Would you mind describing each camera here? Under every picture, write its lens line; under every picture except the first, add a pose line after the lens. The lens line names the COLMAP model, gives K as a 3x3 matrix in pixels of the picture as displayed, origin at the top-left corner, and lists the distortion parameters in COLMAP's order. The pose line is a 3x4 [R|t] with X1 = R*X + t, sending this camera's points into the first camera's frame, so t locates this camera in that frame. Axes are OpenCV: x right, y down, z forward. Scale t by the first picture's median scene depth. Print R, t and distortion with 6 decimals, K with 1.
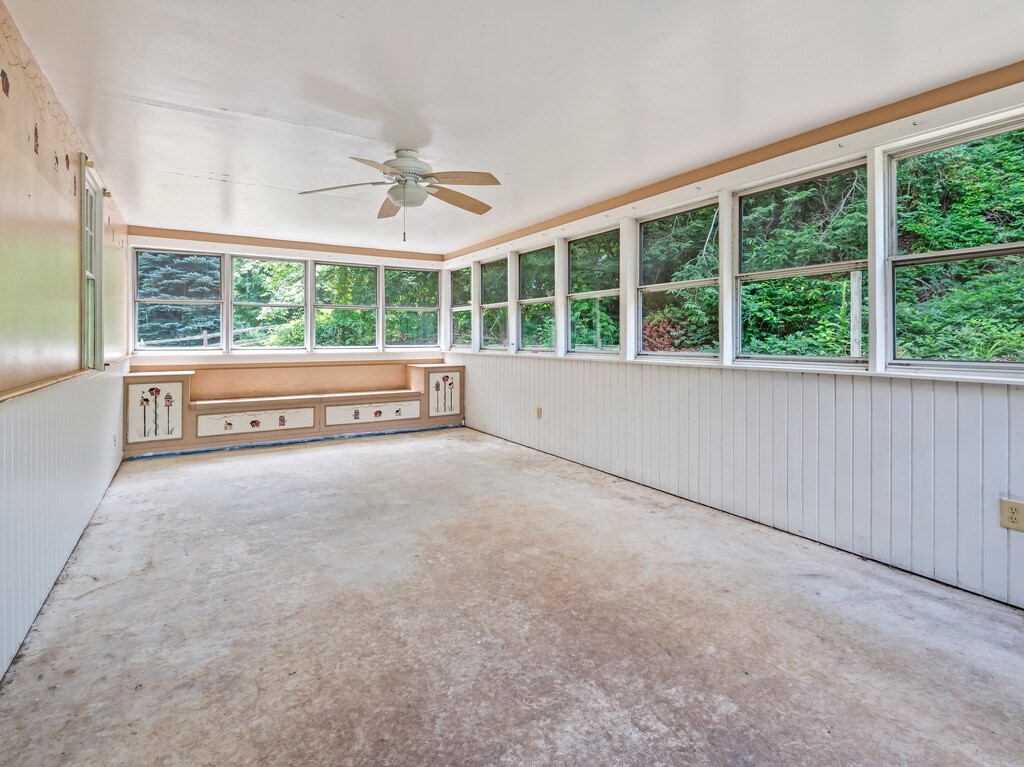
lens RADIAL K [[516.6, 0, 514.1], [0, 516.6, 344.6], [0, 0, 1]] dist [0.031156, -0.016470]
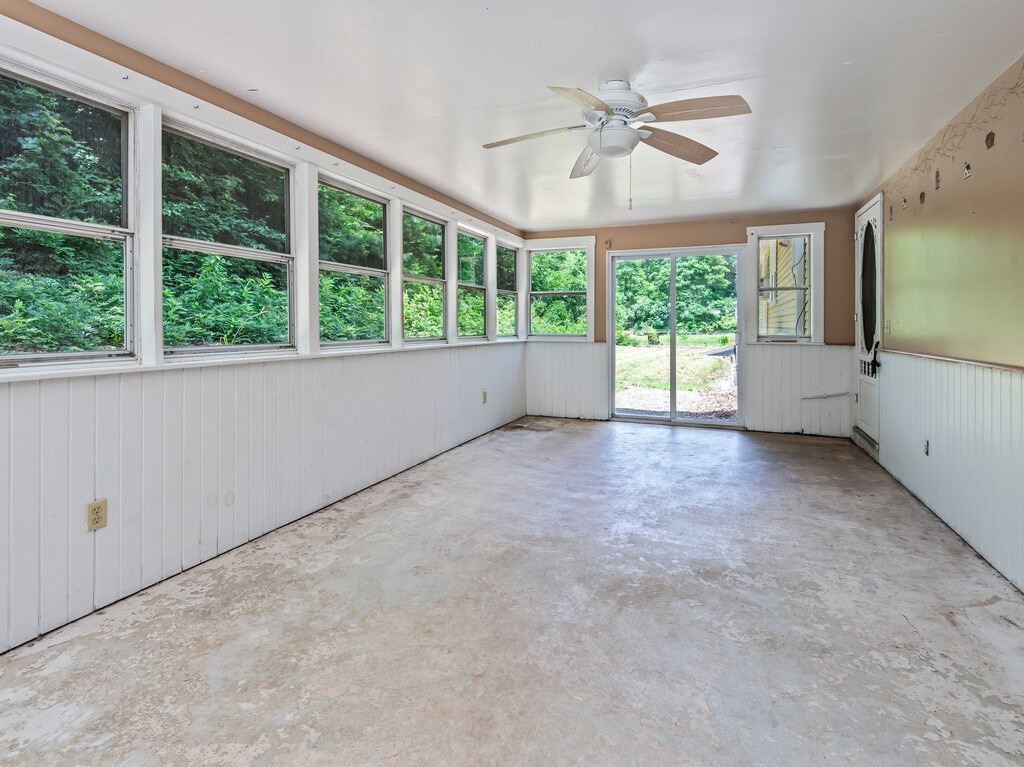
lens RADIAL K [[516.6, 0, 512.7], [0, 516.6, 380.6], [0, 0, 1]] dist [0.031156, -0.016470]
pose [[-0.591523, -0.089172, 0.801342, -0.885807], [0.008664, 0.993105, 0.116907, -0.029456], [-0.806241, 0.076096, -0.586672, 1.916962]]
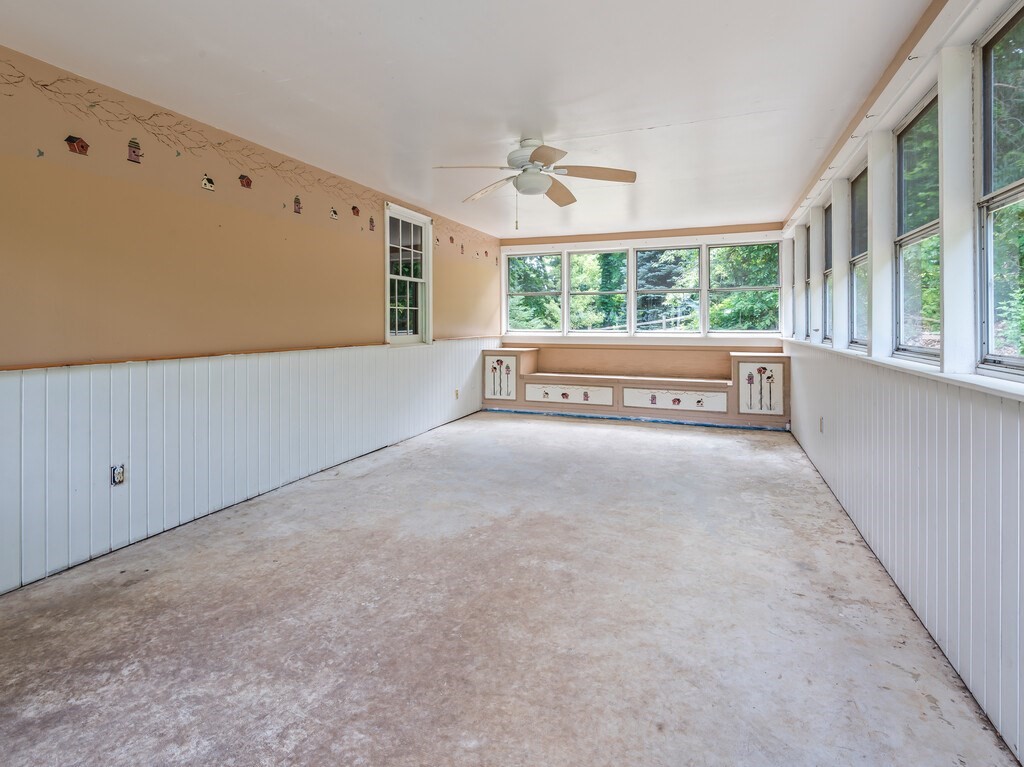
lens RADIAL K [[516.6, 0, 522.3], [0, 516.6, 324.6], [0, 0, 1]] dist [0.031156, -0.016470]
pose [[0.623464, 0.004445, -0.781840, 0.712294], [-0.010559, 0.999941, -0.002734, -0.006039], [0.781781, 0.009960, 0.623474, 0.419751]]
